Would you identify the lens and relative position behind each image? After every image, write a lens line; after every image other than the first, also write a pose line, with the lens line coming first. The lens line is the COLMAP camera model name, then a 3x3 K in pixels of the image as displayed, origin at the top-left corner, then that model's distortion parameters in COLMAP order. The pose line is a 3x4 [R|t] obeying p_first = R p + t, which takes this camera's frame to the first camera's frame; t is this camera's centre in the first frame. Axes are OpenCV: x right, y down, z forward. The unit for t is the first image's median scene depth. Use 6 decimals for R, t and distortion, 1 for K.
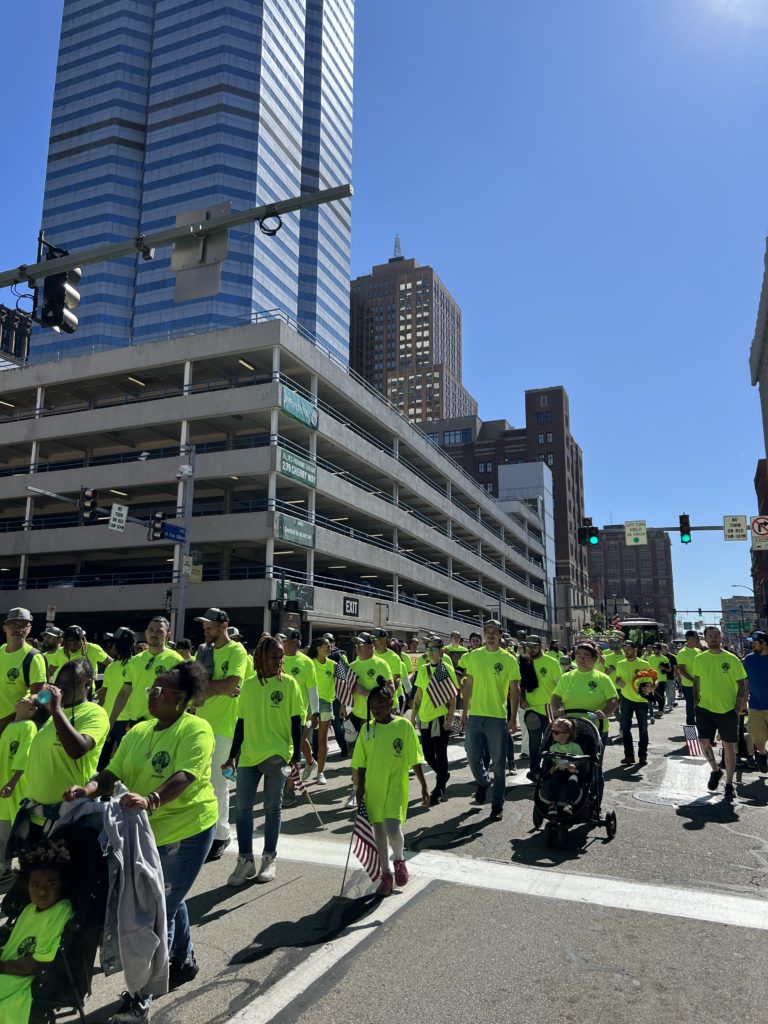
lens RADIAL K [[775.7, 0, 386.3], [0, 775.7, 510.8], [0, 0, 1]] dist [0.057483, -0.059398]
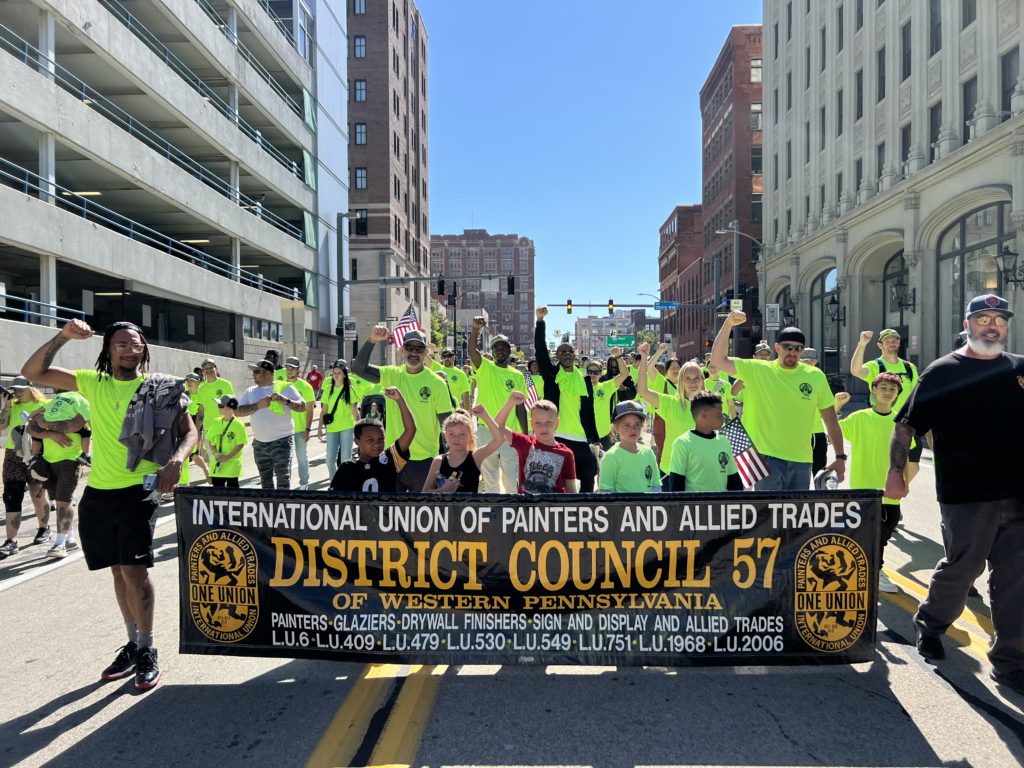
lens RADIAL K [[775.7, 0, 483.4], [0, 775.7, 387.9], [0, 0, 1]] dist [0.057483, -0.059398]
pose [[0.956337, -0.008905, 0.292130, 0.250795], [-0.048754, 0.980670, 0.189497, 0.145864], [-0.288170, -0.195465, 0.937417, 0.825442]]
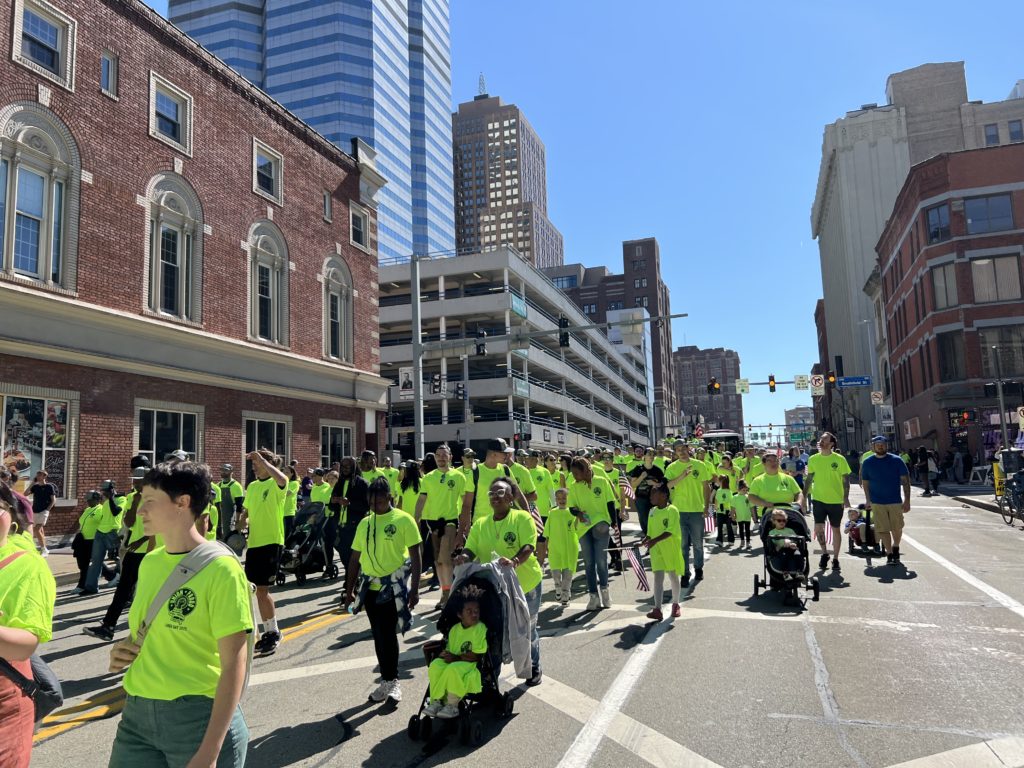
lens RADIAL K [[775.7, 0, 500.9], [0, 775.7, 385.9], [0, 0, 1]] dist [0.057483, -0.059398]
pose [[0.998034, -0.029054, 0.055534, -0.141772], [0.025076, 0.997158, 0.071045, -0.052359], [-0.057441, -0.069513, 0.995926, -0.310202]]
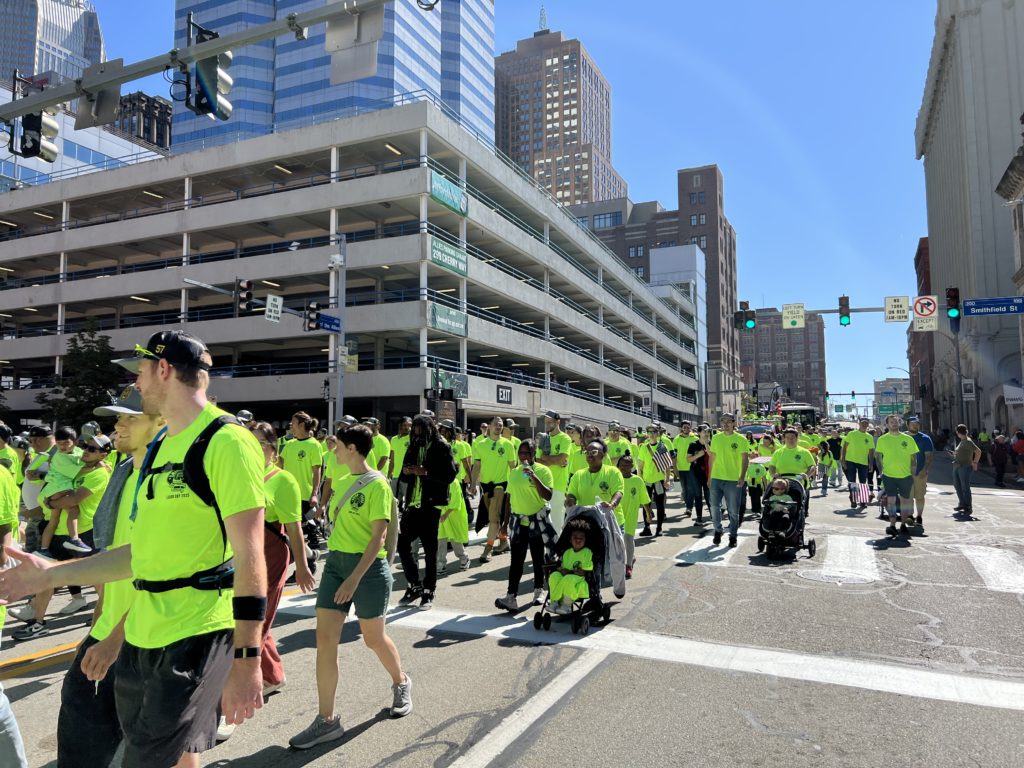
lens RADIAL K [[775.7, 0, 507.8], [0, 775.7, 382.3], [0, 0, 1]] dist [0.057483, -0.059398]
pose [[0.999305, -0.012445, -0.035138, -0.003374], [0.016156, 0.994086, 0.107392, -0.000044], [0.033593, -0.107885, 0.993596, 0.000075]]
